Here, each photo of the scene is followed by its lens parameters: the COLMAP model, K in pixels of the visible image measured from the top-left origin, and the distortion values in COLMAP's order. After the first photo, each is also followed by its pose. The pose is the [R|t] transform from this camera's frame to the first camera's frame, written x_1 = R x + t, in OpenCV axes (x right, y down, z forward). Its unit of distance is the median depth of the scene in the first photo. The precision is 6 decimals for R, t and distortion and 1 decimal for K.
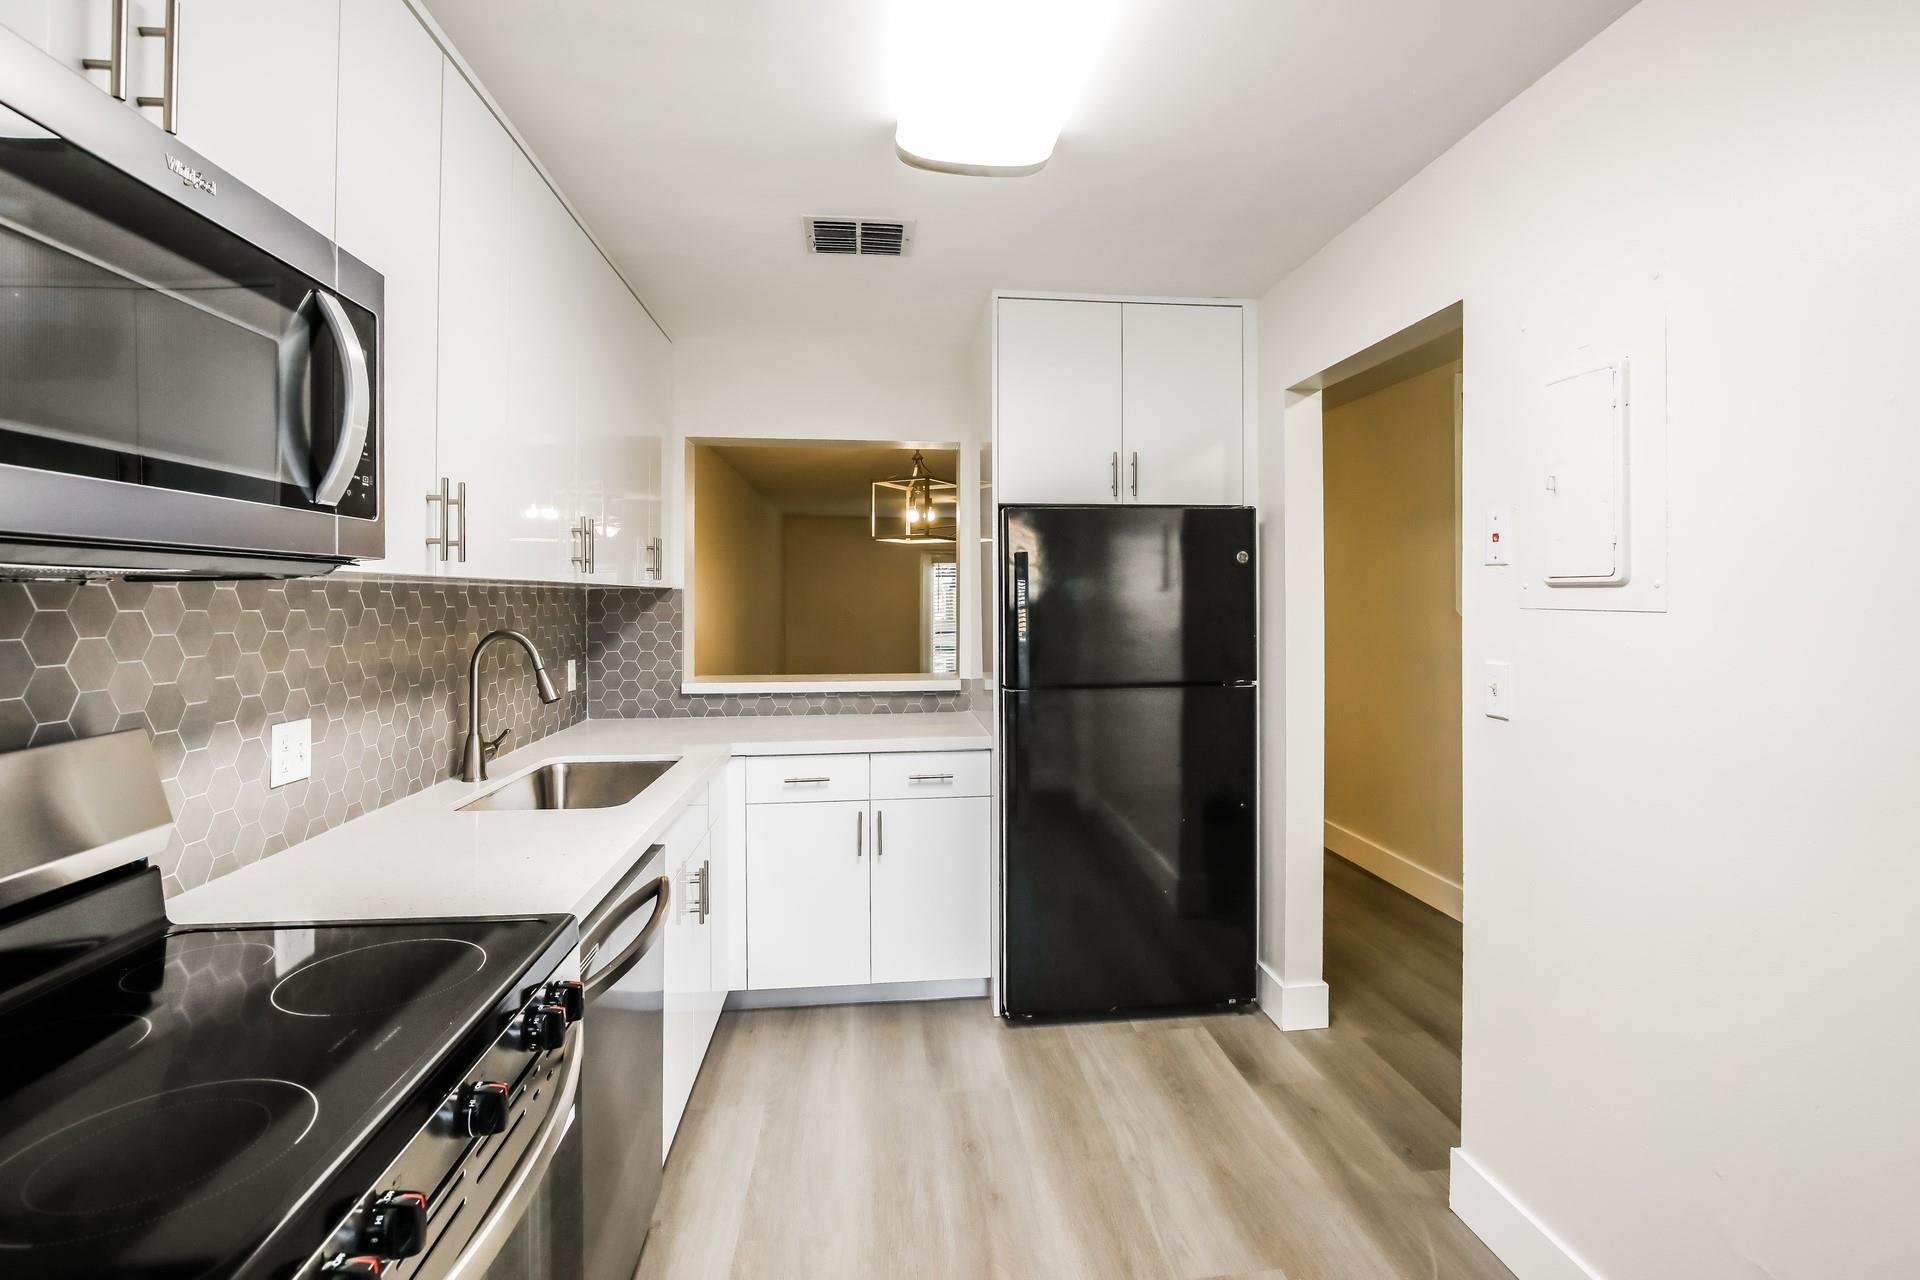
lens RADIAL K [[926.7, 0, 968.9], [0, 926.7, 586.9], [0, 0, 1]] dist [-0.005799, 0.000882]
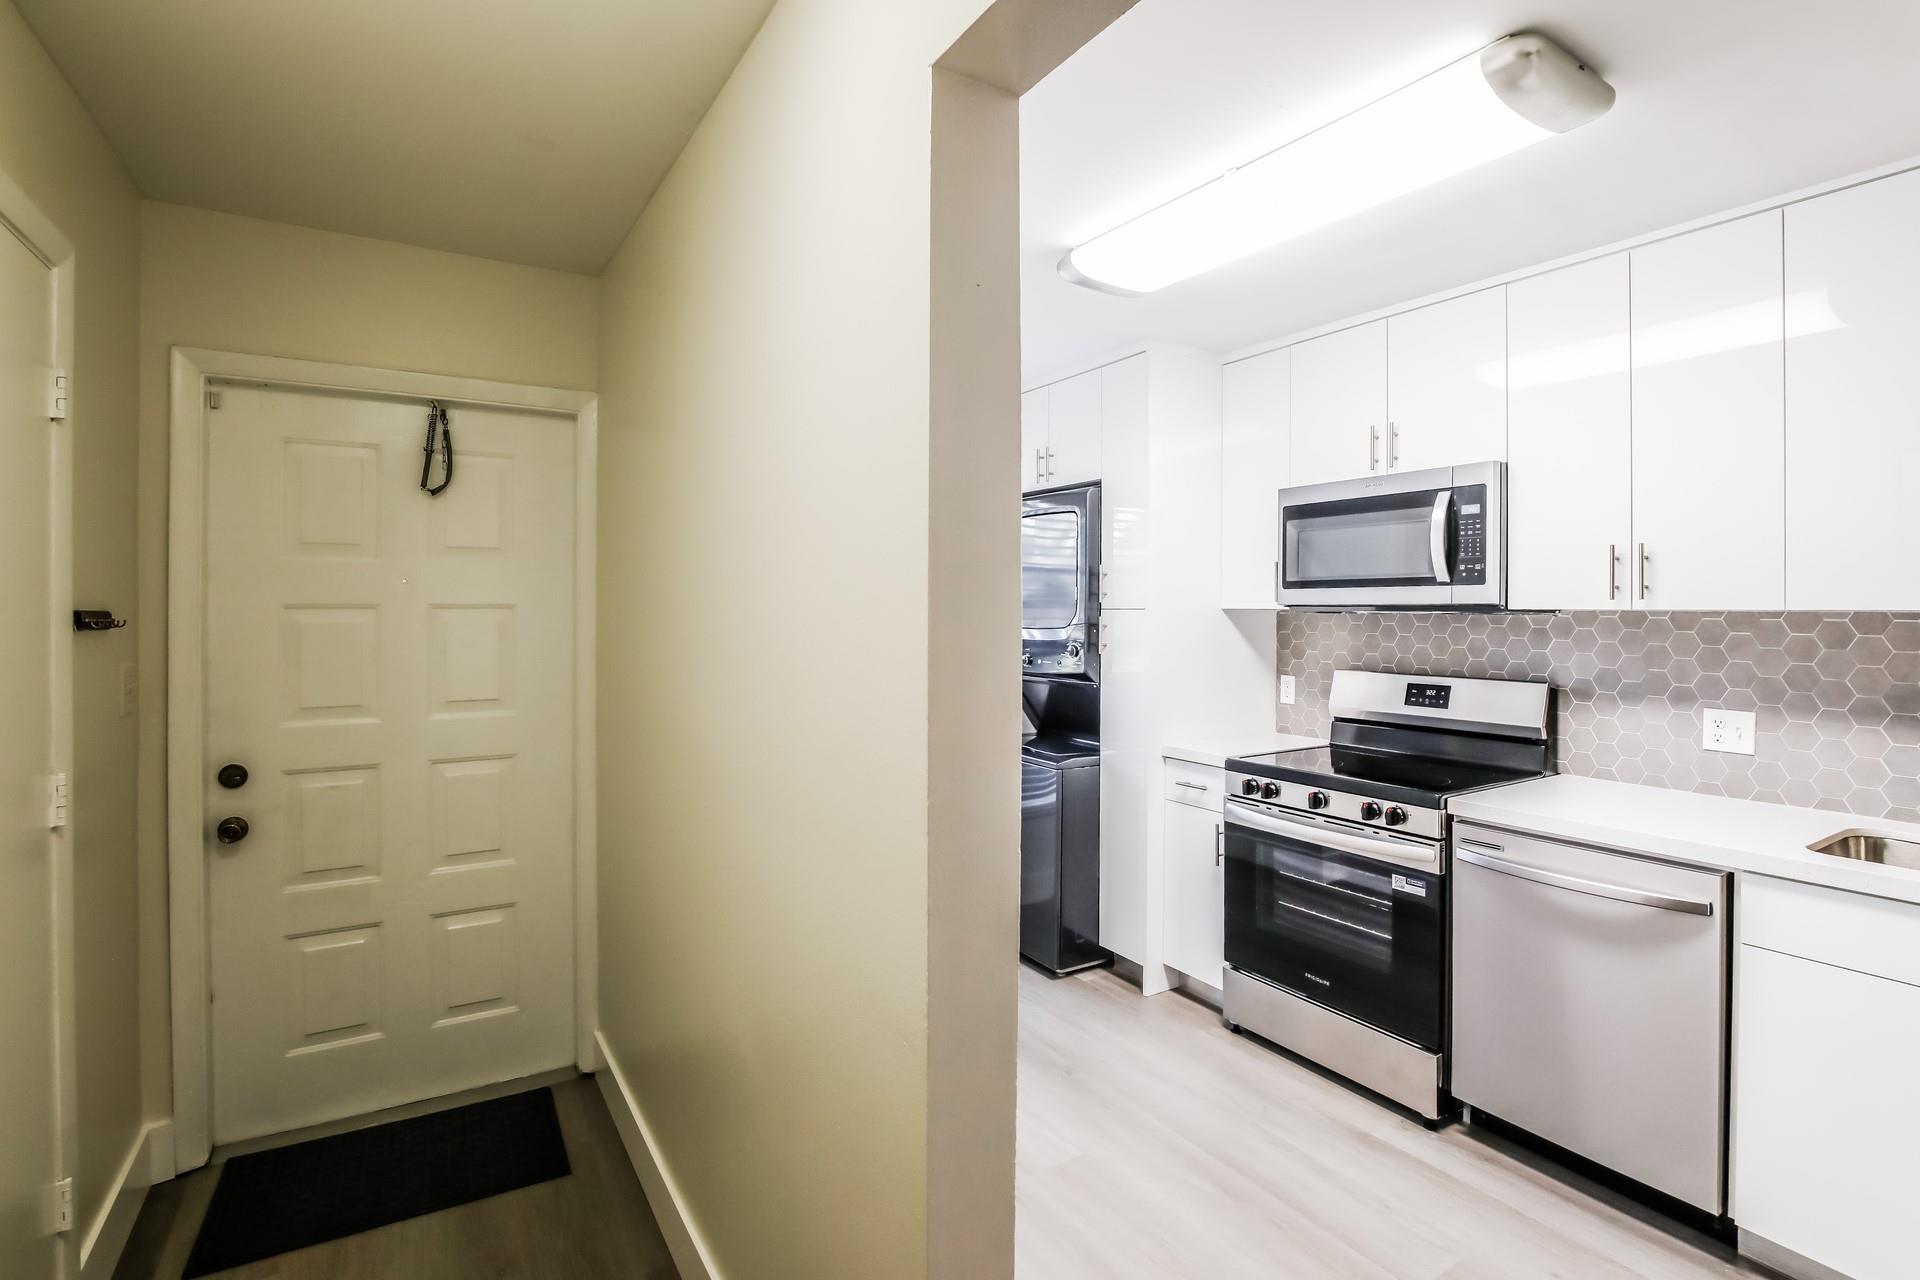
lens RADIAL K [[926.7, 0, 960.3], [0, 926.7, 626.6], [0, 0, 1]] dist [-0.005799, 0.000882]
pose [[-0.905282, 0.004768, -0.424784, 0.974461], [0.001711, 0.999970, 0.007577, 0.002333], [0.424808, 0.006133, -0.905263, 1.804394]]
